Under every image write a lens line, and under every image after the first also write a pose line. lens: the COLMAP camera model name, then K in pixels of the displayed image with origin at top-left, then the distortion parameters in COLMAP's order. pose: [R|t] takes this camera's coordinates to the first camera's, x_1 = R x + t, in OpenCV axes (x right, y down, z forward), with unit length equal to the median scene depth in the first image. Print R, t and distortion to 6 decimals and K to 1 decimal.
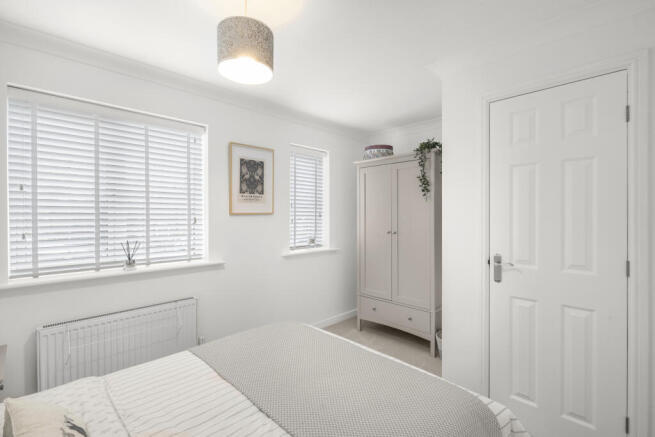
lens RADIAL K [[297.3, 0, 328.9], [0, 297.3, 214.7], [0, 0, 1]] dist [-0.000129, 0.000018]
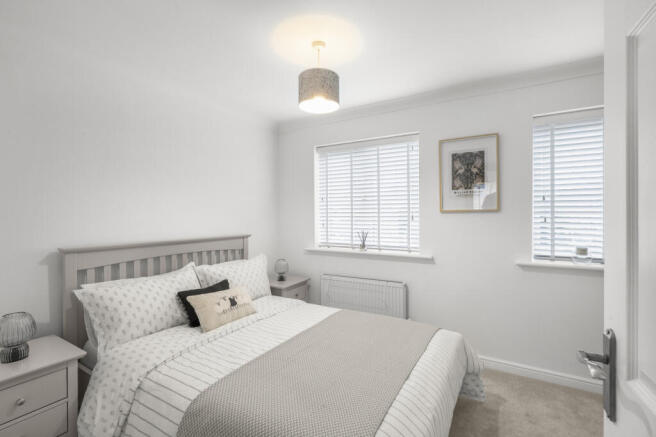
lens RADIAL K [[297.7, 0, 329.4], [0, 297.7, 214.7], [0, 0, 1]] dist [-0.000129, 0.000018]
pose [[0.241921, 0.008899, -0.970255, 0.543906], [0.013613, 0.999828, 0.012565, -0.009476], [0.970200, -0.016248, 0.241759, 0.374204]]
